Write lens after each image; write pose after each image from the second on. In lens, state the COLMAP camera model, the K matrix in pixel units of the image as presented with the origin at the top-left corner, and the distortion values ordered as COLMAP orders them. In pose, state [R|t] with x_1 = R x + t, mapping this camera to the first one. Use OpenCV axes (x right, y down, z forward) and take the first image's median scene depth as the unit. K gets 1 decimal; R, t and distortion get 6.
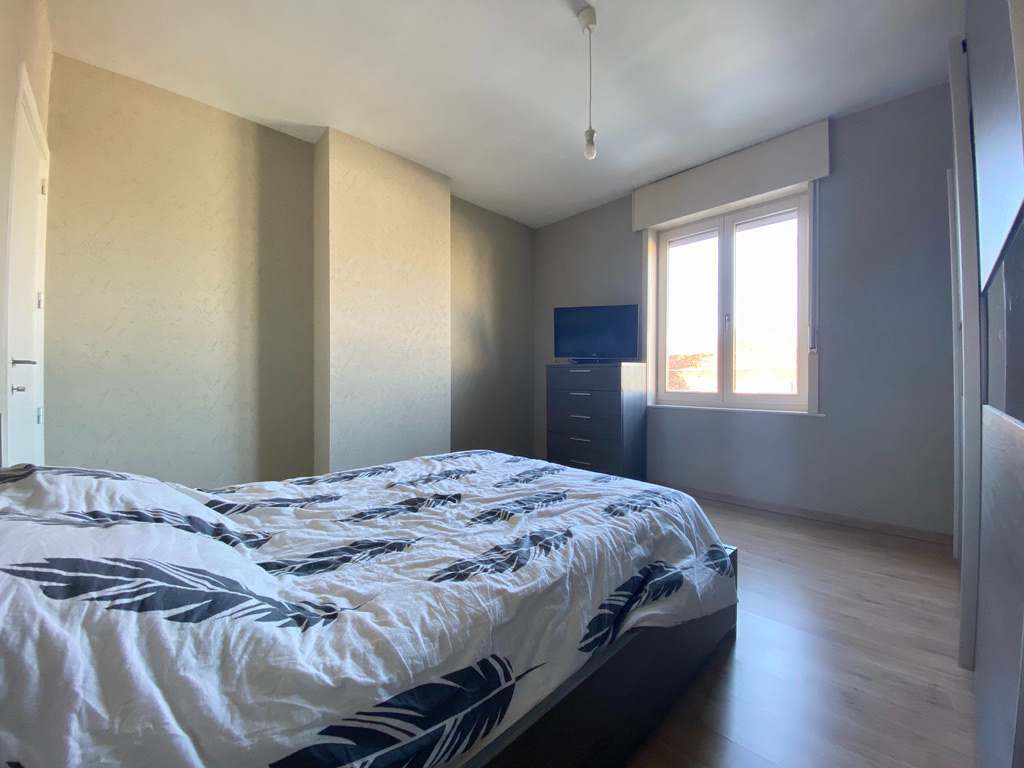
lens RADIAL K [[413.1, 0, 512.0], [0, 413.1, 384.0], [0, 0, 1]] dist [0.023604, 0.000078]
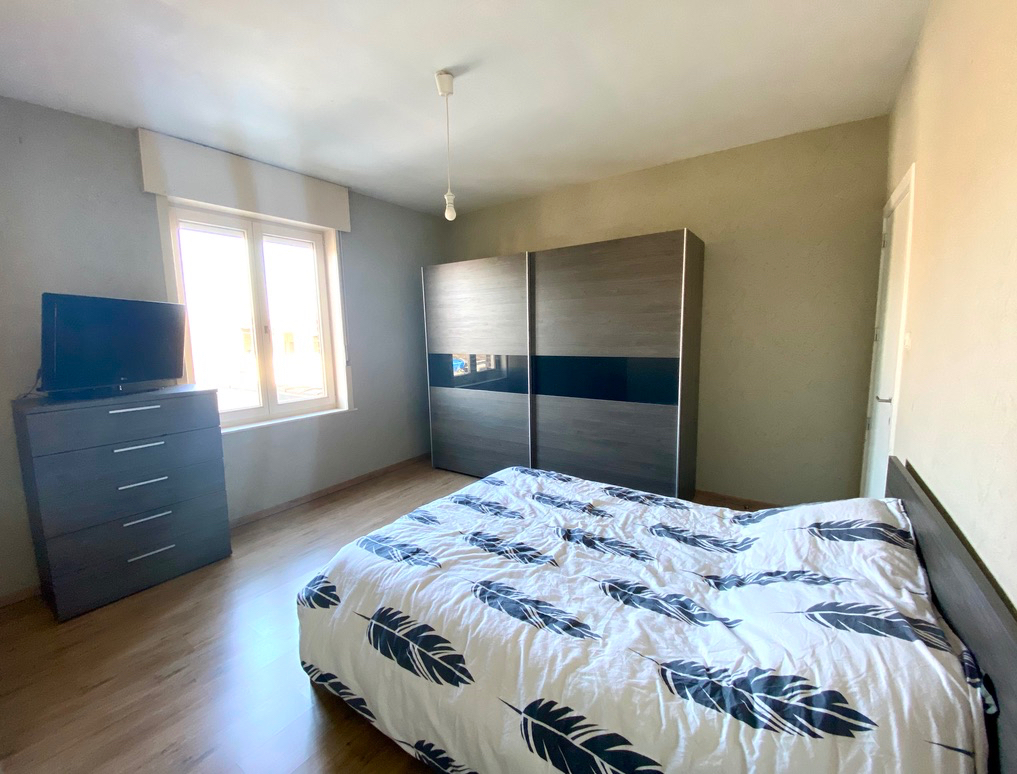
lens RADIAL K [[420.6, 0, 508.5], [0, 420.6, 387.0], [0, 0, 1]] dist [0.000387, -0.000022]
pose [[-0.196818, -0.124871, 0.972456, -0.760783], [0.025804, 0.990853, 0.132456, -0.181196], [-0.980100, 0.051163, -0.191796, 0.843005]]
